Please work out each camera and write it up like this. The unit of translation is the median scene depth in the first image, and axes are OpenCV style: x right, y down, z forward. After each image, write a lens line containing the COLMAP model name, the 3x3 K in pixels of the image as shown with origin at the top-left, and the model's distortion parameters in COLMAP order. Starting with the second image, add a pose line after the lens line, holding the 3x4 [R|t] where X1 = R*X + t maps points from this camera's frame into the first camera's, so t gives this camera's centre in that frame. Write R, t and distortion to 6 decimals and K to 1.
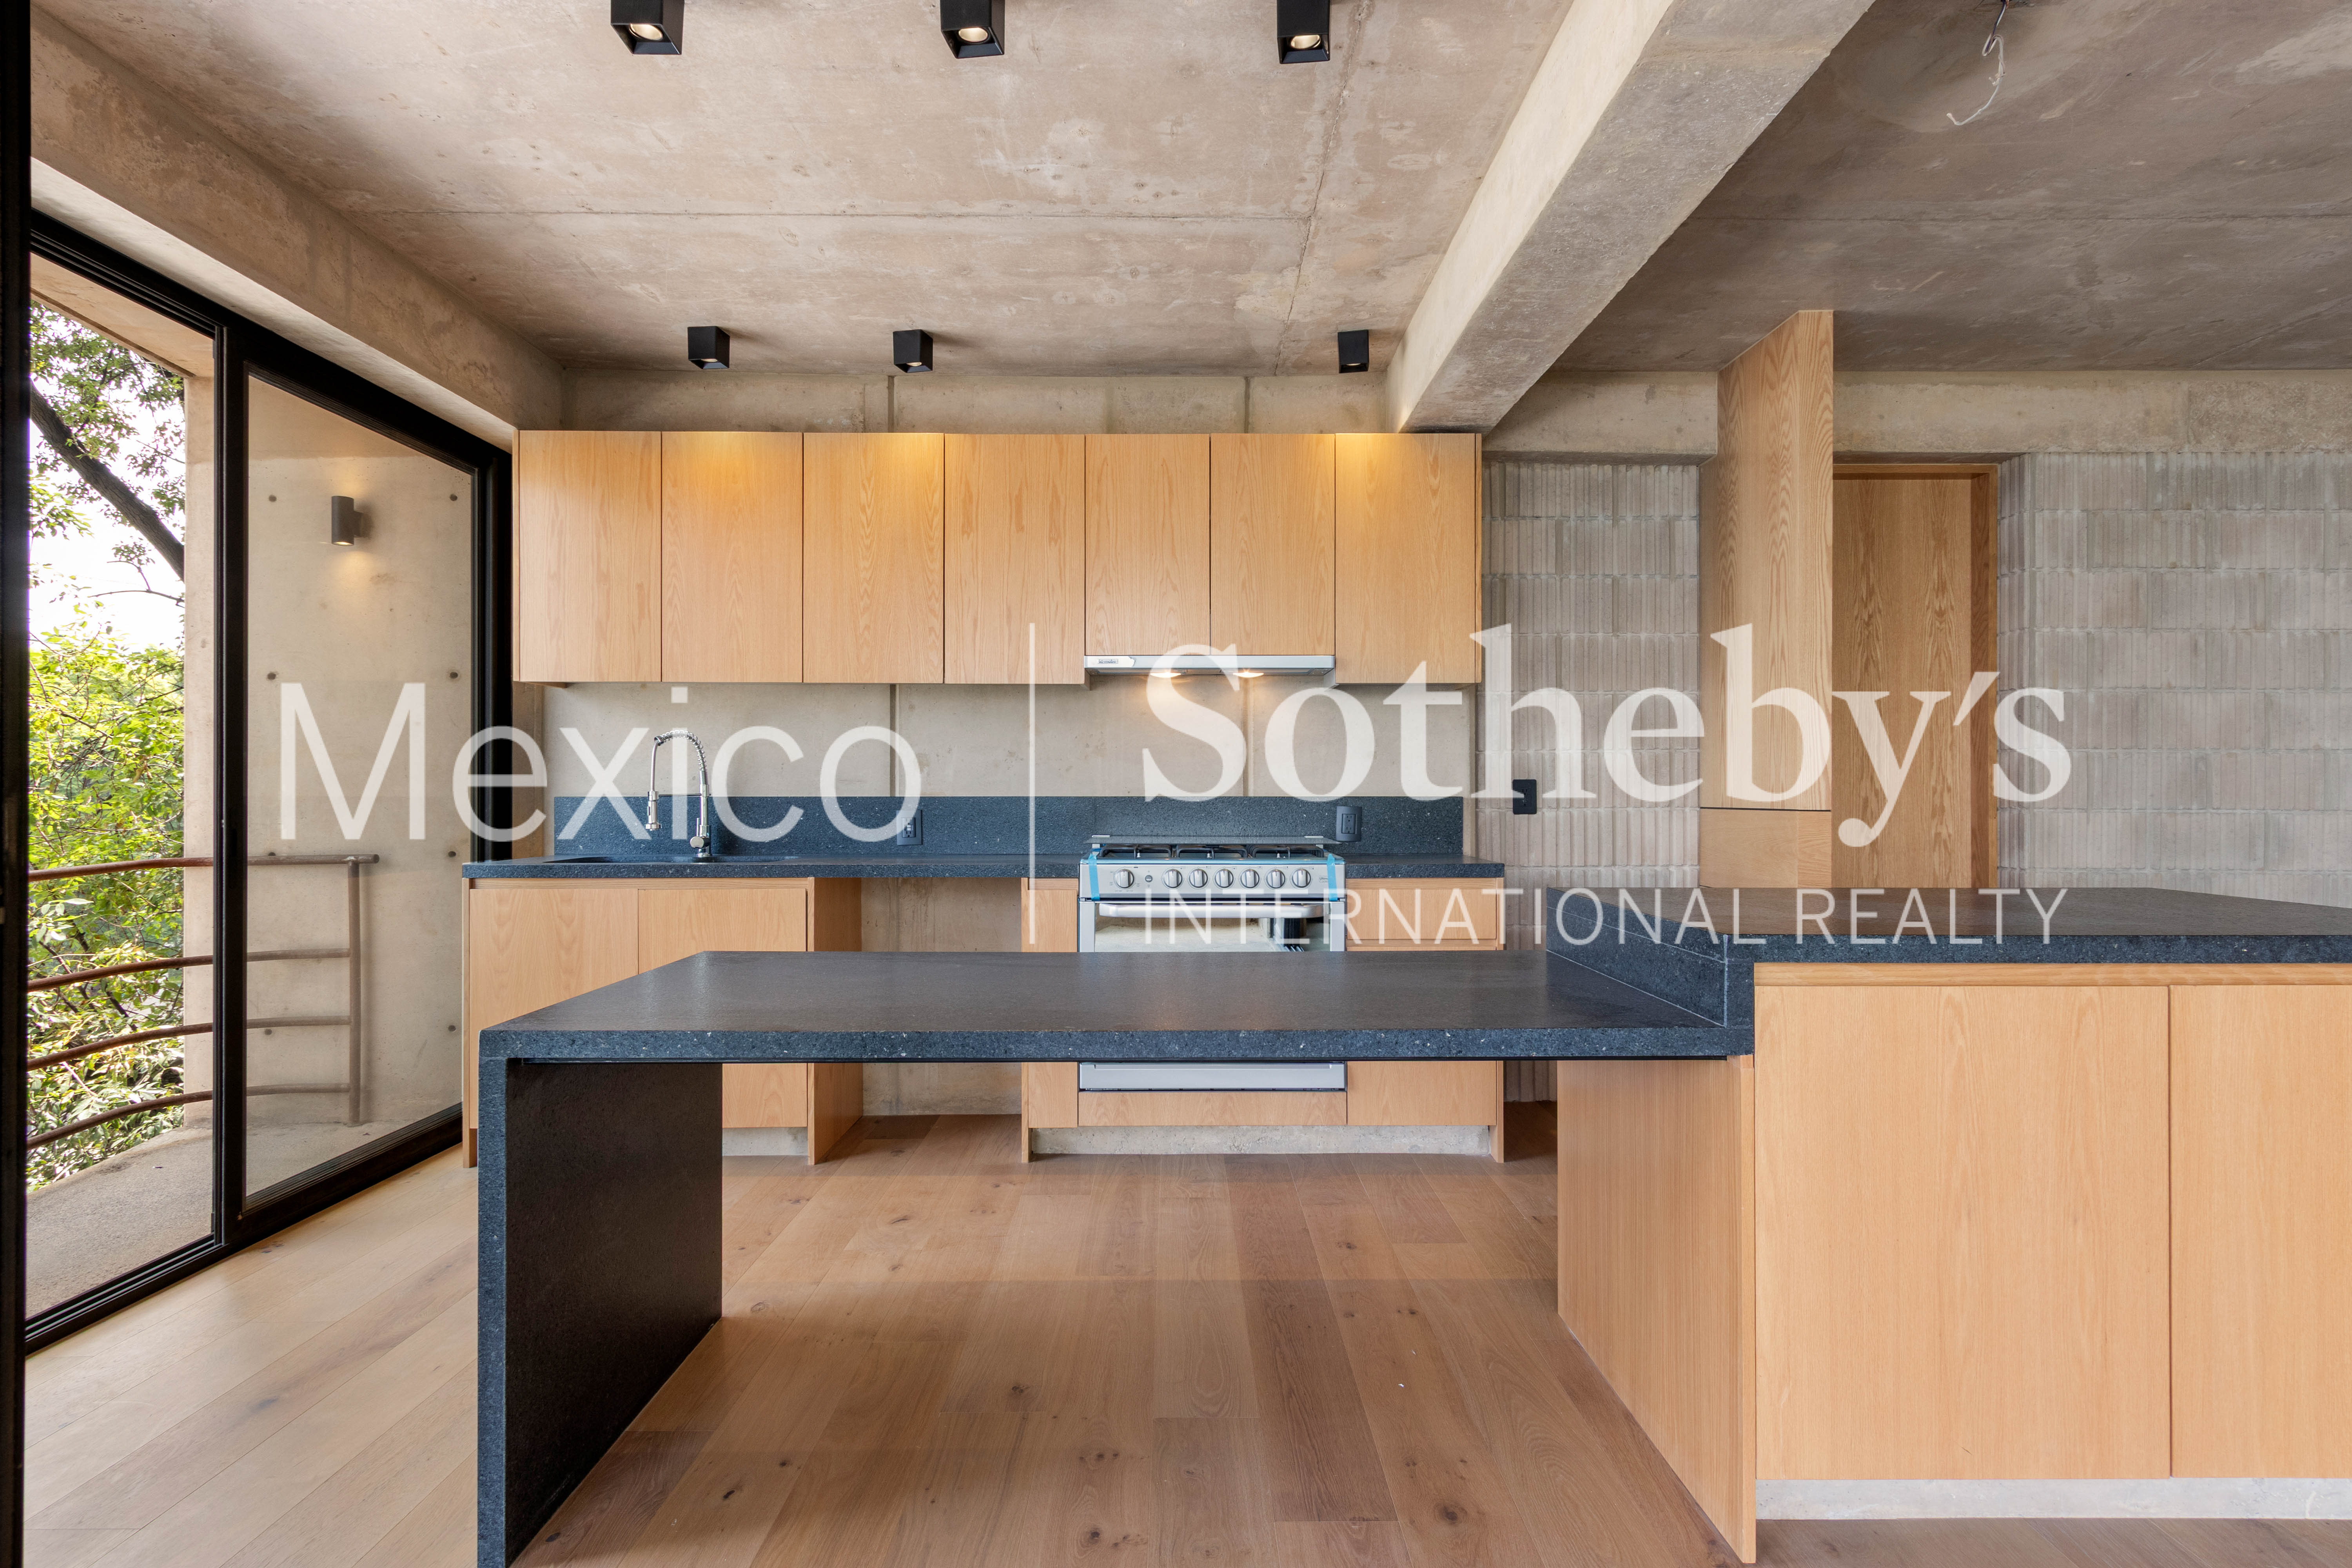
lens RADIAL K [[1297.1, 0, 1177.5], [0, 1297.1, 794.7], [0, 0, 1]] dist [0.032821, -0.004124]
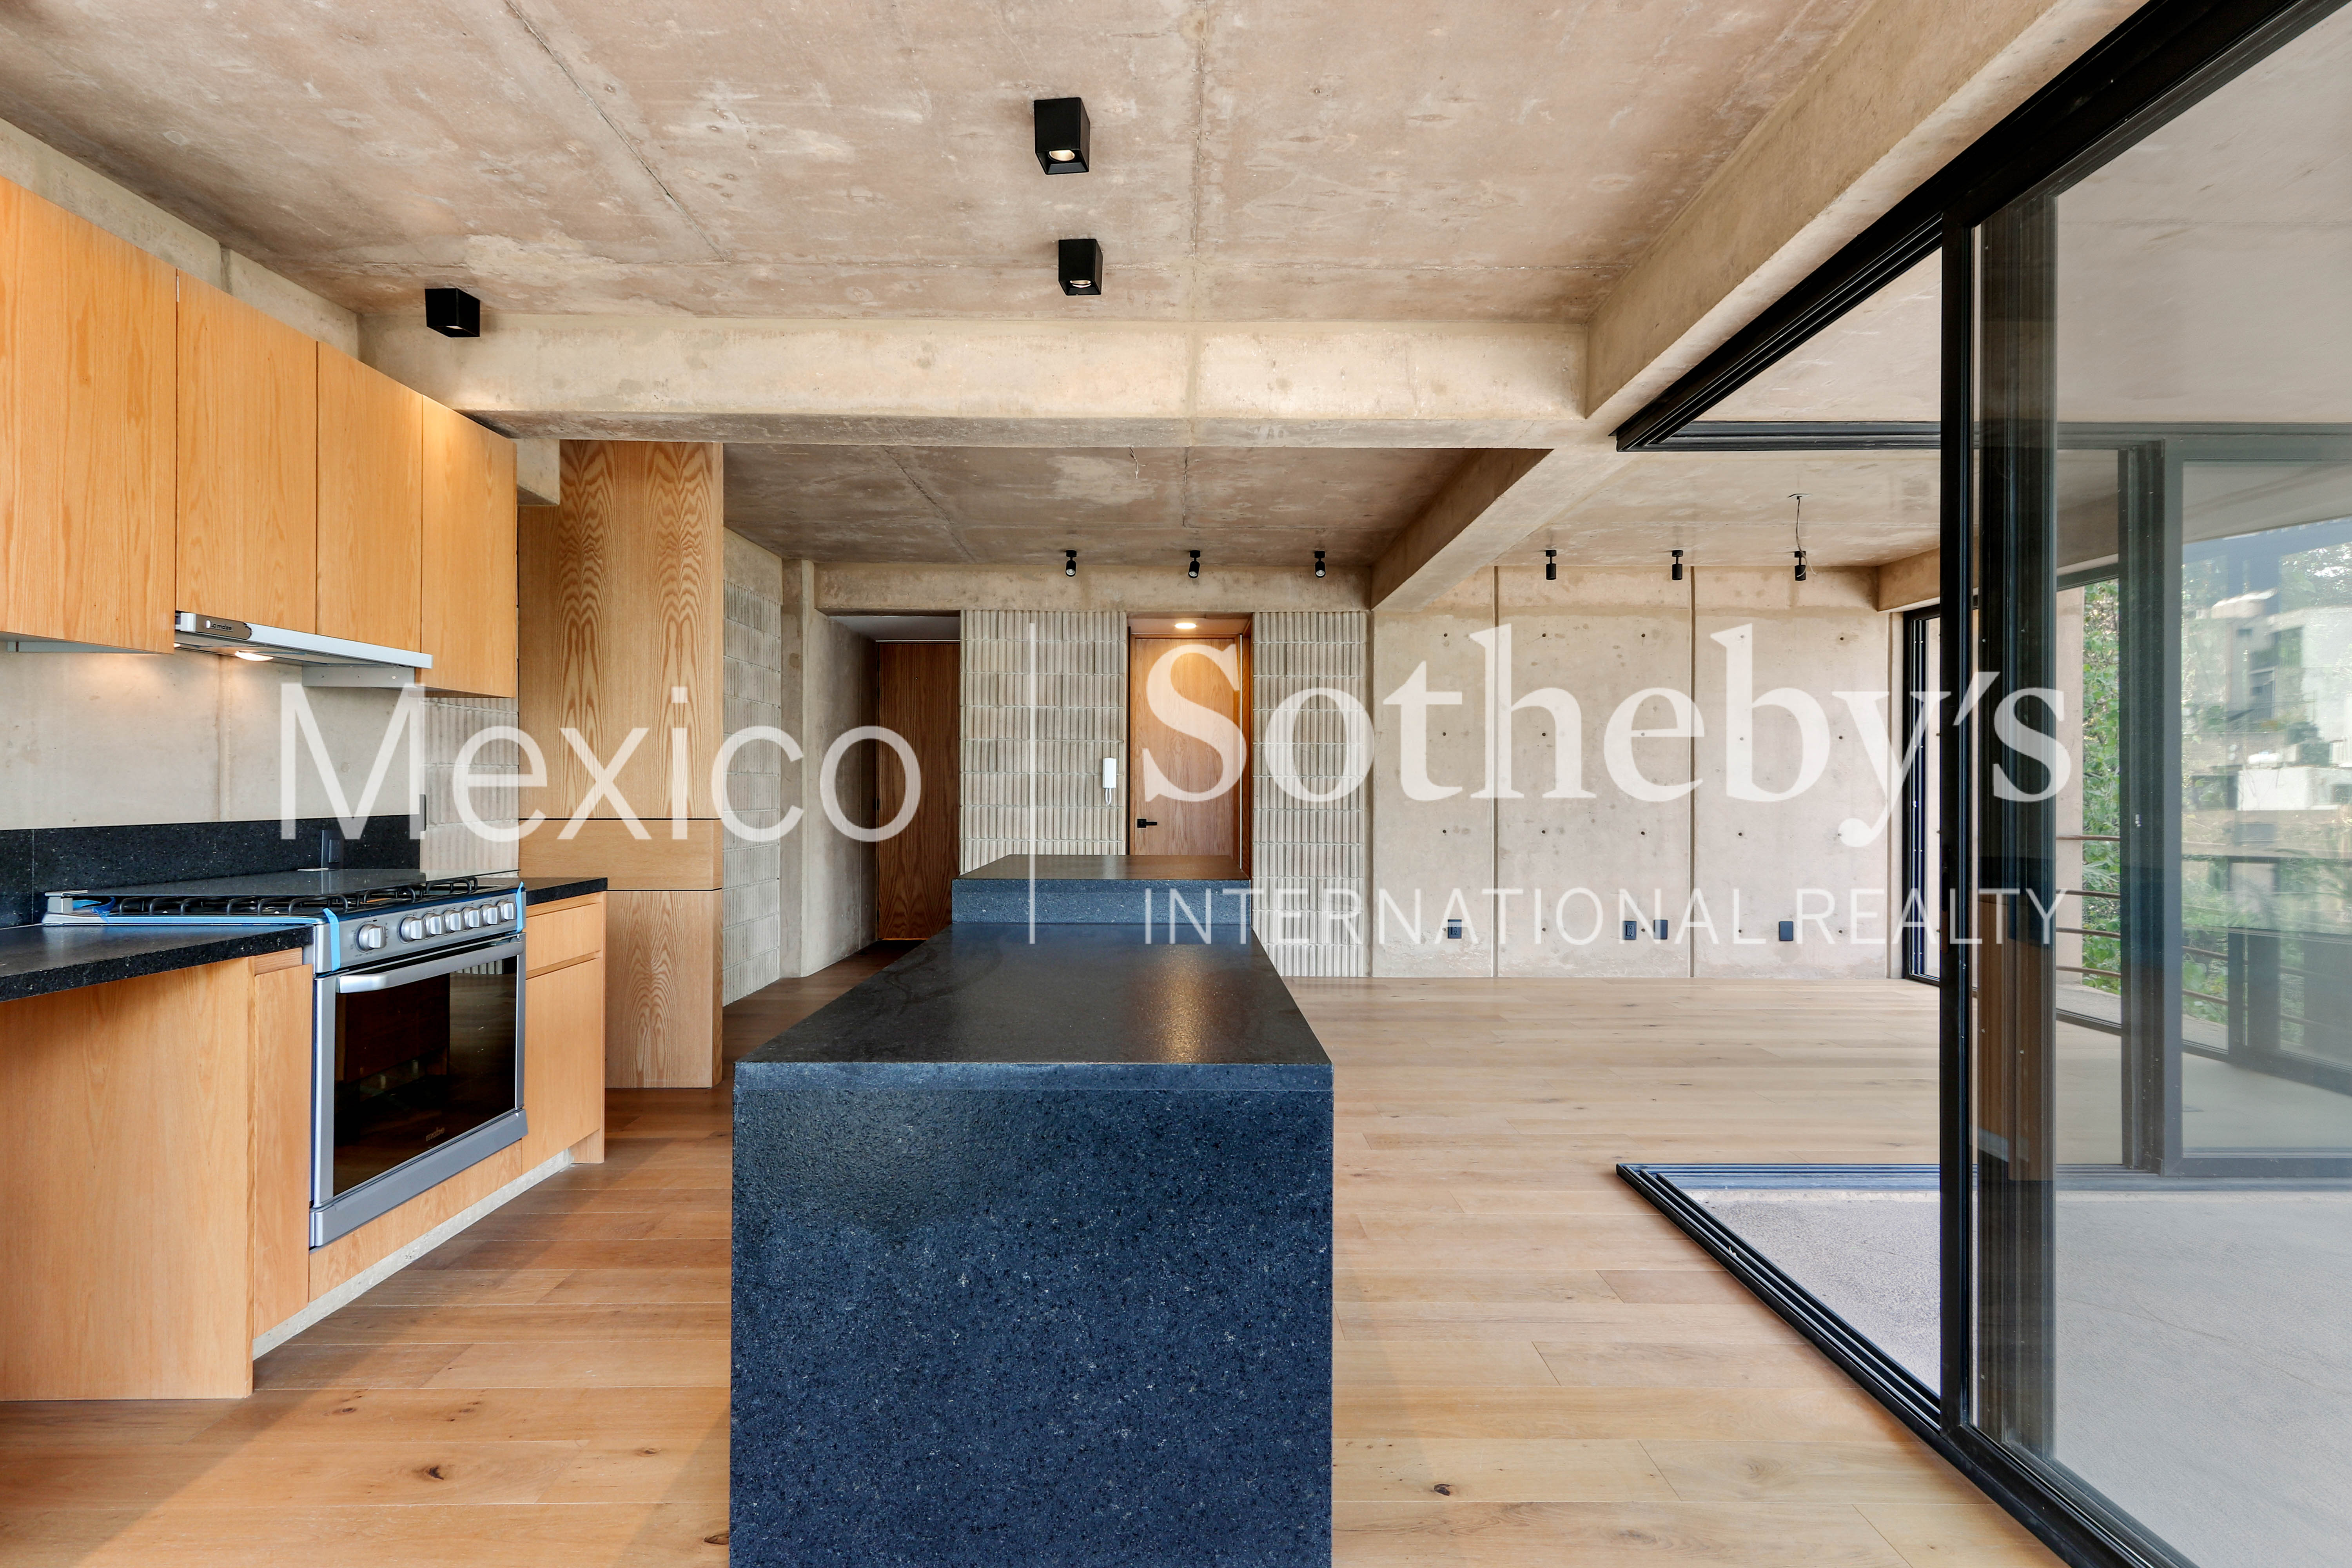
lens RADIAL K [[1164.0, 0, 1187.9], [0, 1164.0, 789.6], [0, 0, 1]] dist [0.002901, -0.001027]
pose [[-0.008751, -0.004374, 0.999952, -0.691142], [0.006889, 0.999966, 0.004435, -0.017984], [-0.999938, 0.006927, -0.008720, 0.532341]]
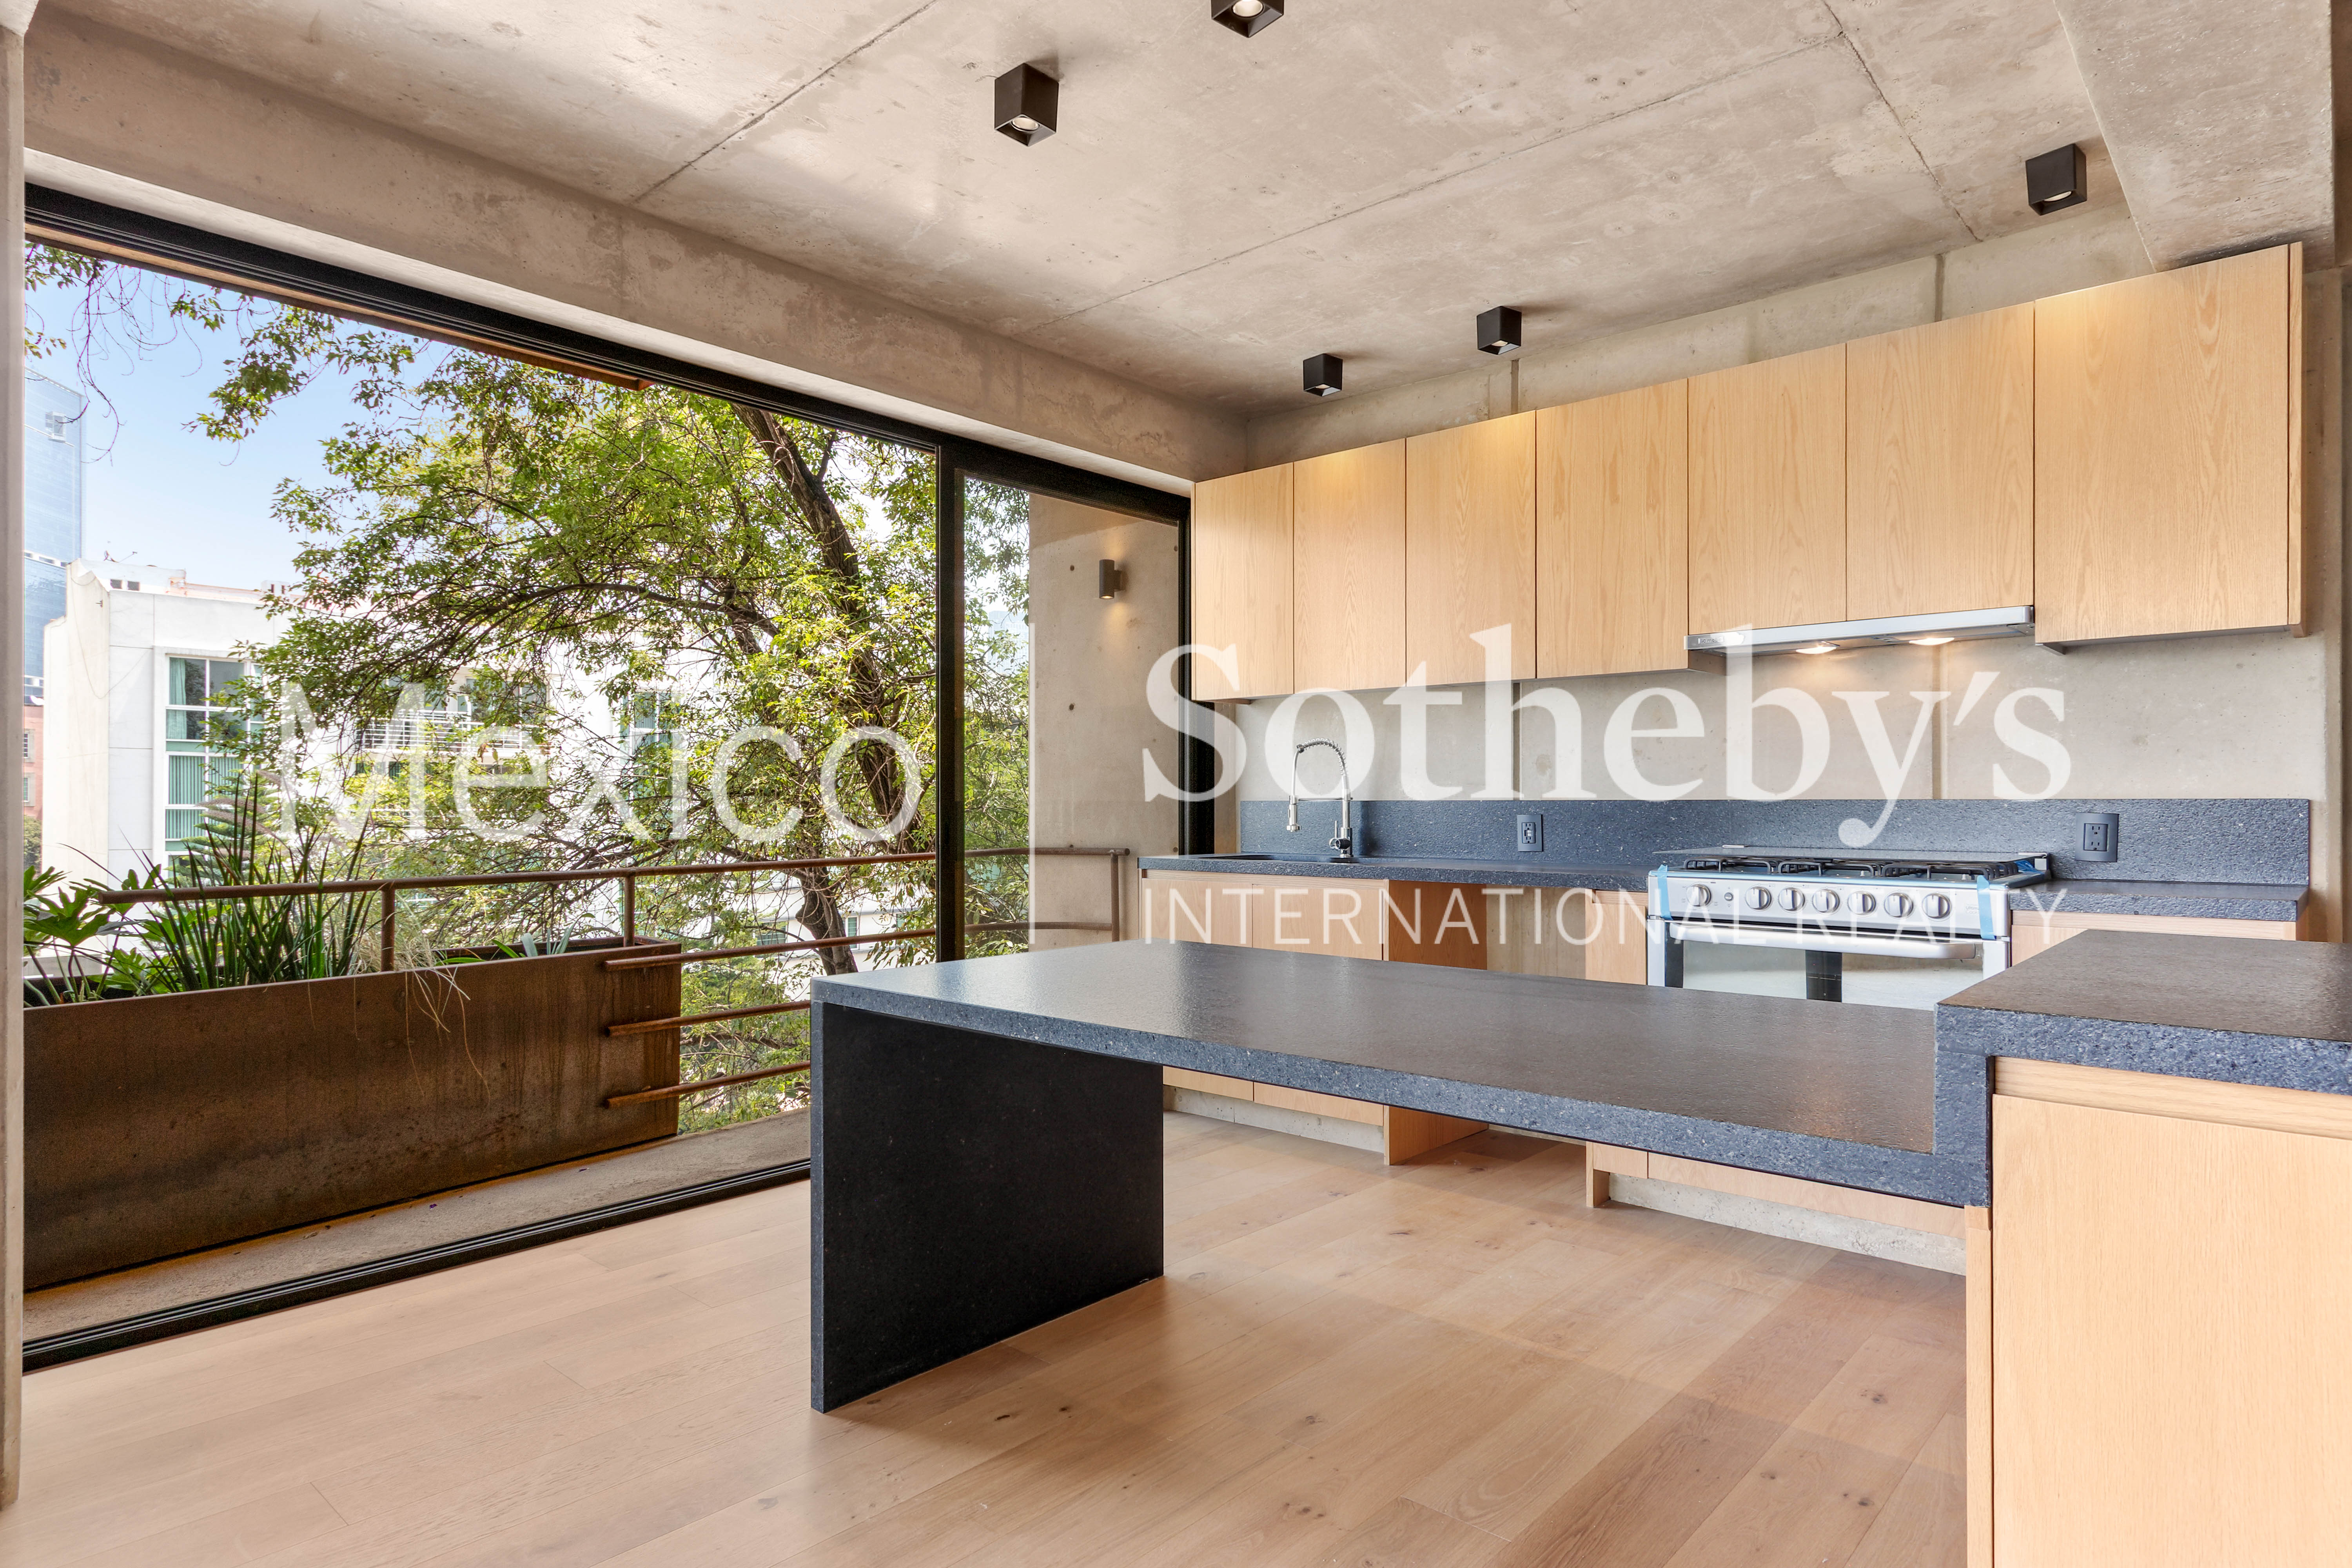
lens RADIAL K [[1297.1, 0, 1181.3], [0, 1297.1, 805.9], [0, 0, 1]] dist [0.032821, -0.004124]
pose [[0.754735, 0.001908, -0.656027, 0.260381], [-0.001619, 0.999998, 0.001046, 0.005996], [0.656028, 0.000272, 0.754736, 0.136496]]
